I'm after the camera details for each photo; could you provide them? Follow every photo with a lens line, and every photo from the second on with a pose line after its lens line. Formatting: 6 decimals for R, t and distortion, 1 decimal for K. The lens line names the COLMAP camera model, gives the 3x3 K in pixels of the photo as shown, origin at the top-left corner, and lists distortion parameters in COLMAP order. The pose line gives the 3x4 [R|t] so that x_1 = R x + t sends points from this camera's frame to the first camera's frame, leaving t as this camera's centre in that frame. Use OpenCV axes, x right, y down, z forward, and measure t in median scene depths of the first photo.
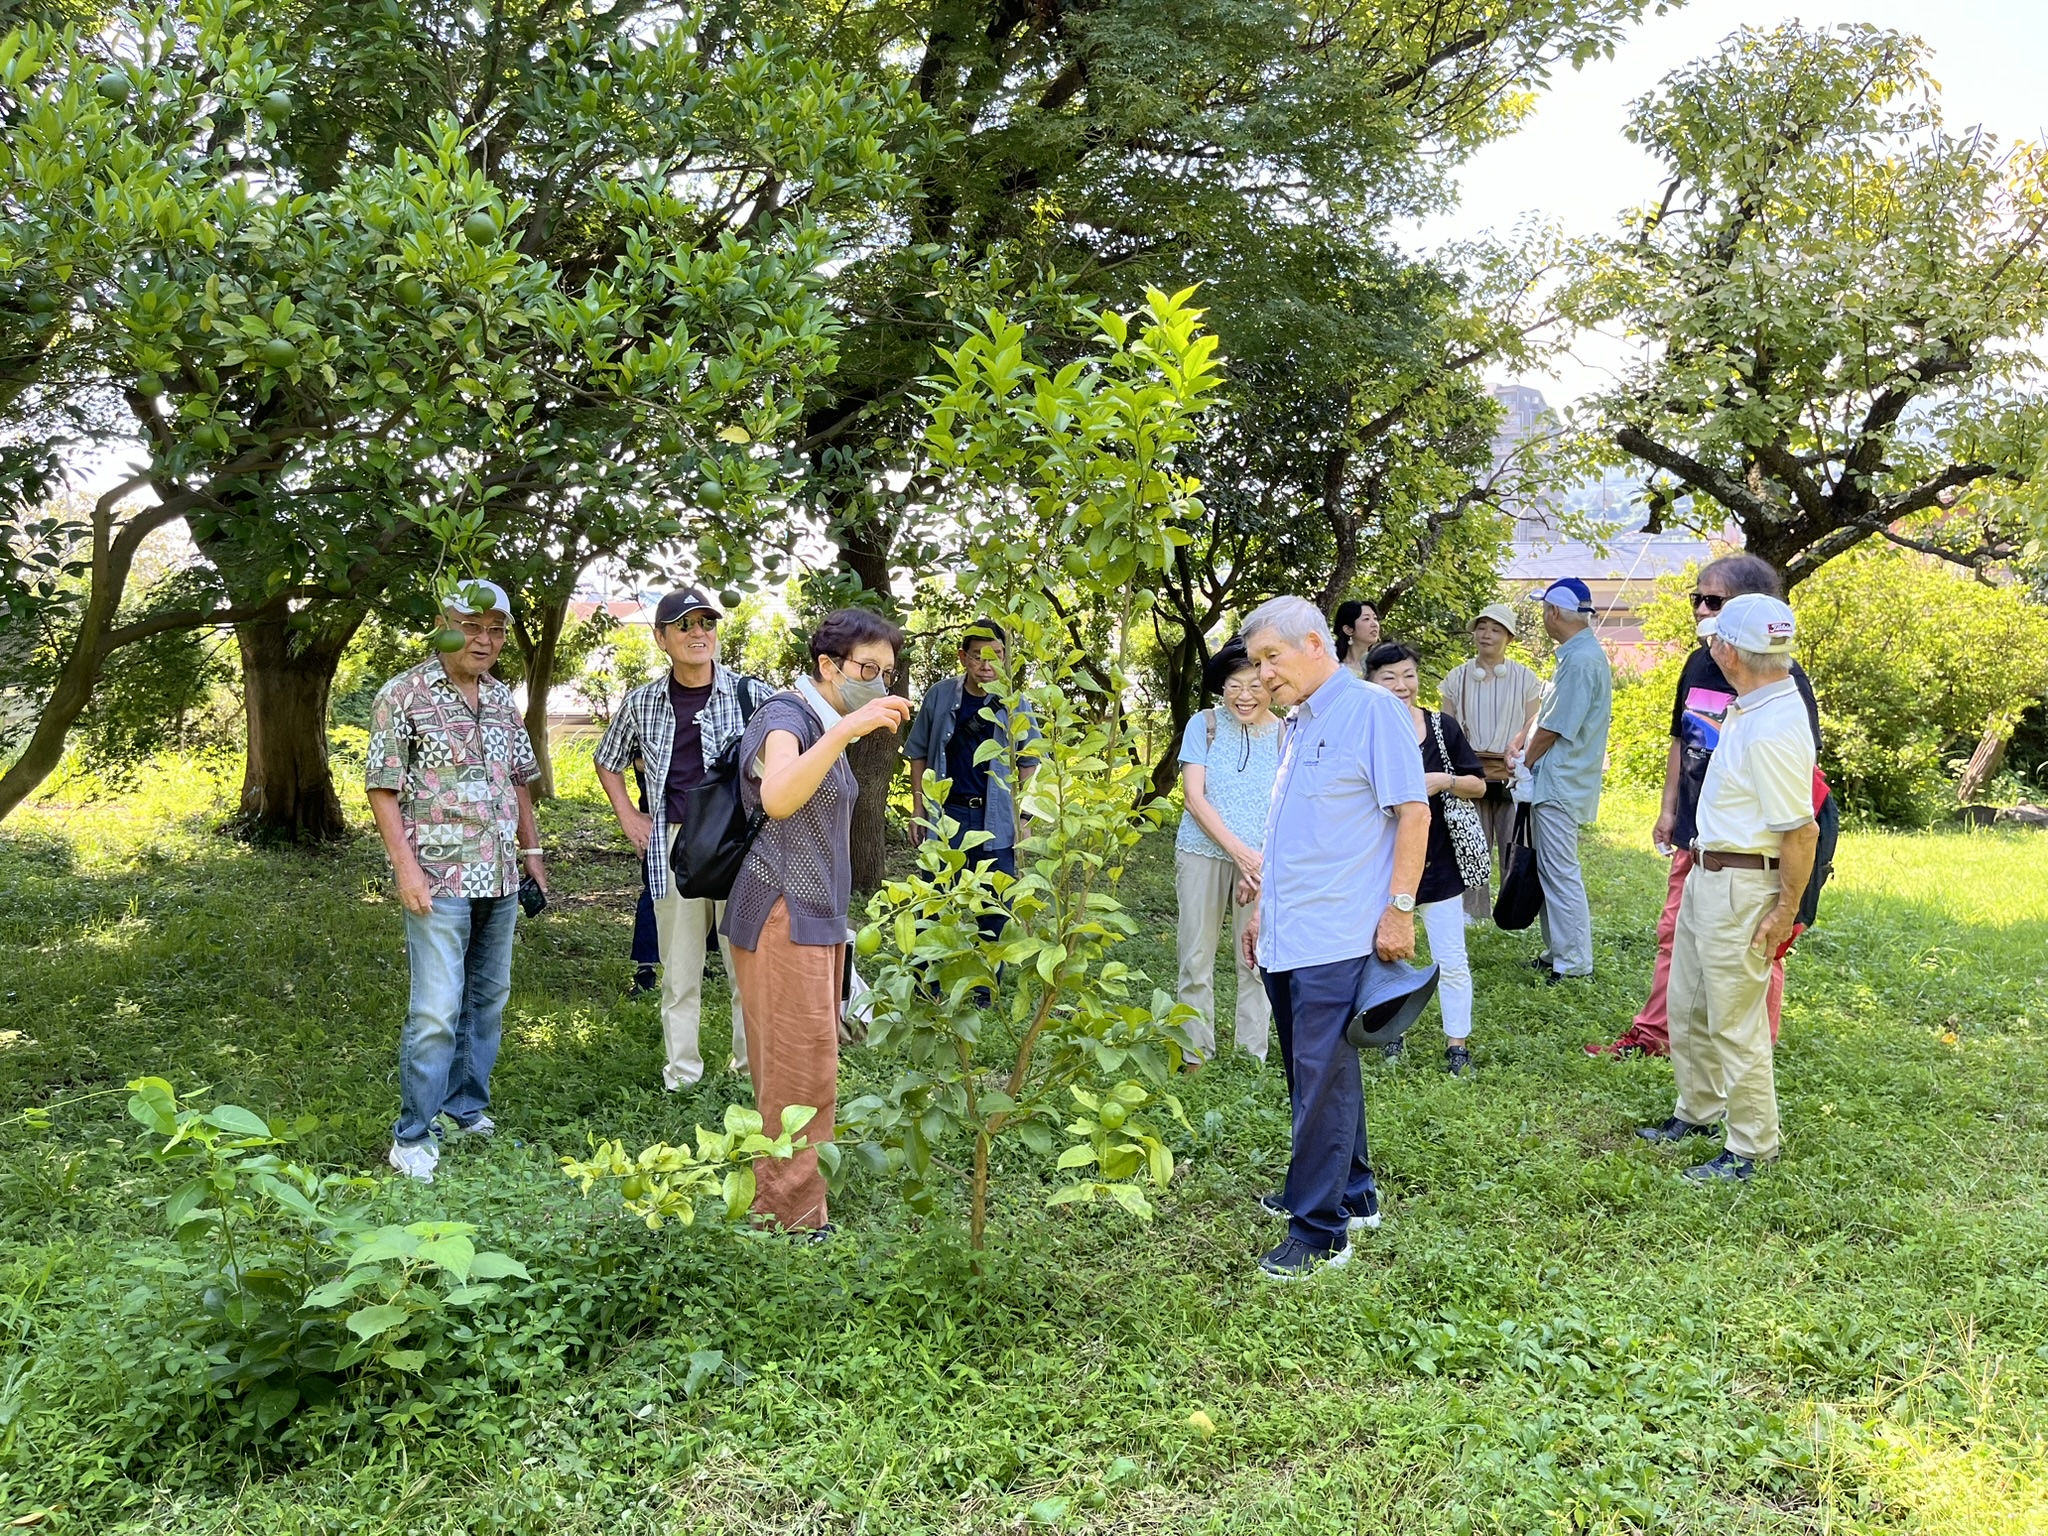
lens RADIAL K [[1567.6, 0, 1015.0], [0, 1567.6, 757.6], [0, 0, 1]] dist [0.054661, -0.091576]
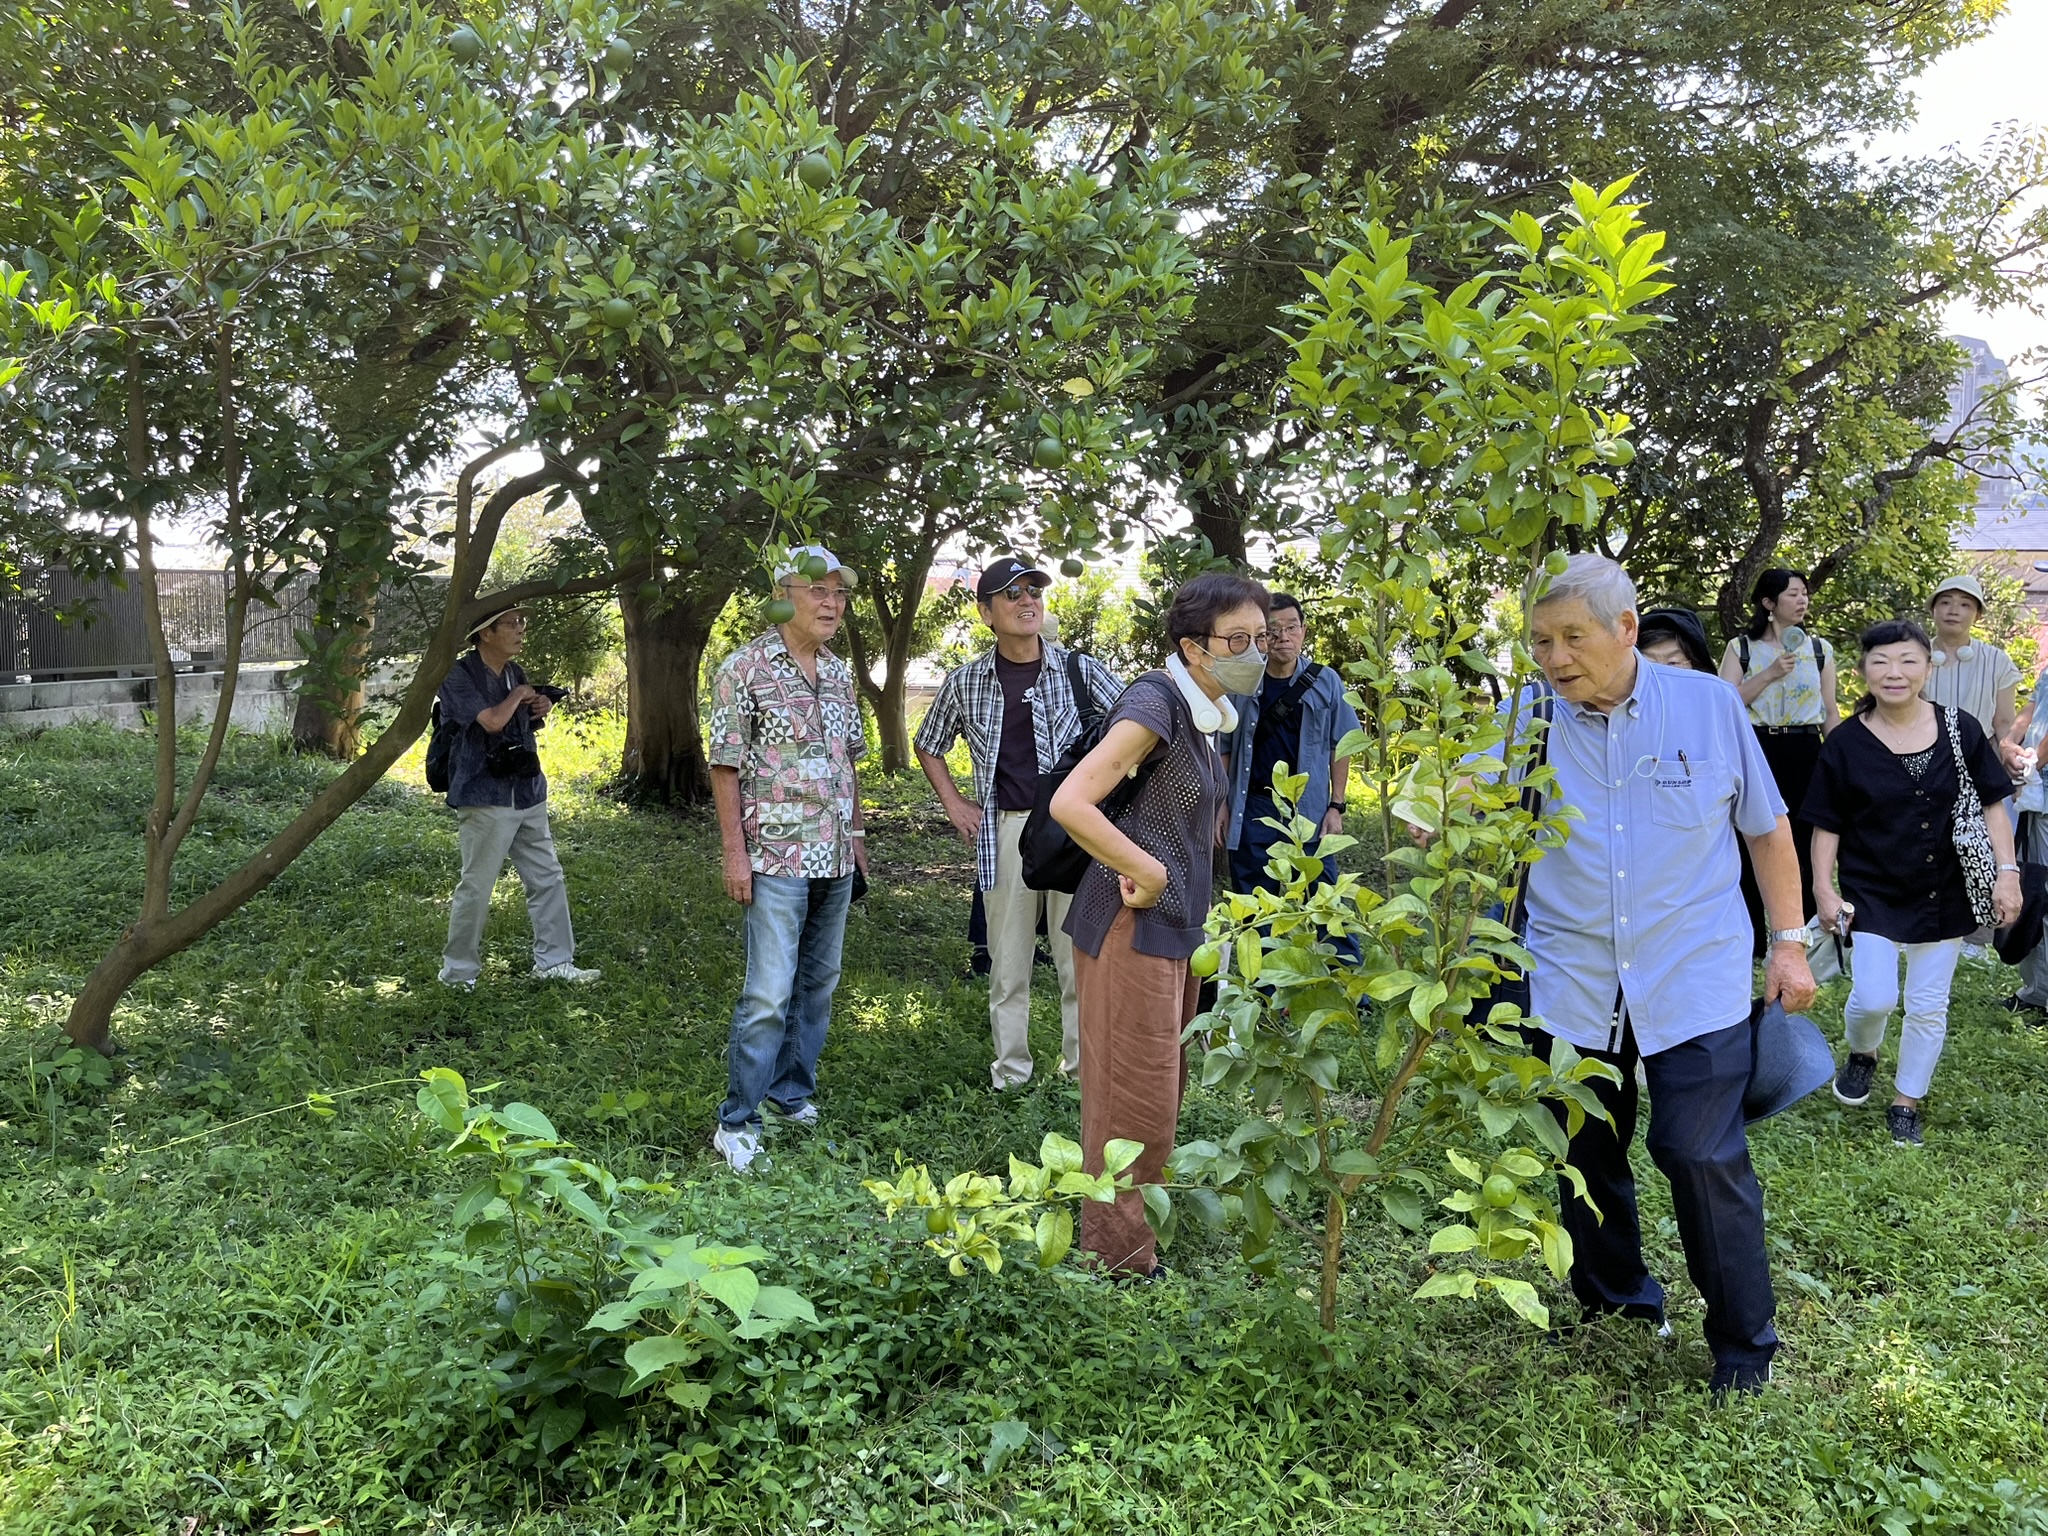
lens RADIAL K [[1567.6, 0, 1015.0], [0, 1567.6, 757.6], [0, 0, 1]] dist [0.054661, -0.091576]
pose [[0.974796, 0.026167, -0.221557, -0.006205], [-0.022642, 0.999574, 0.018435, -0.006538], [0.221945, -0.012954, 0.974973, 0.109329]]
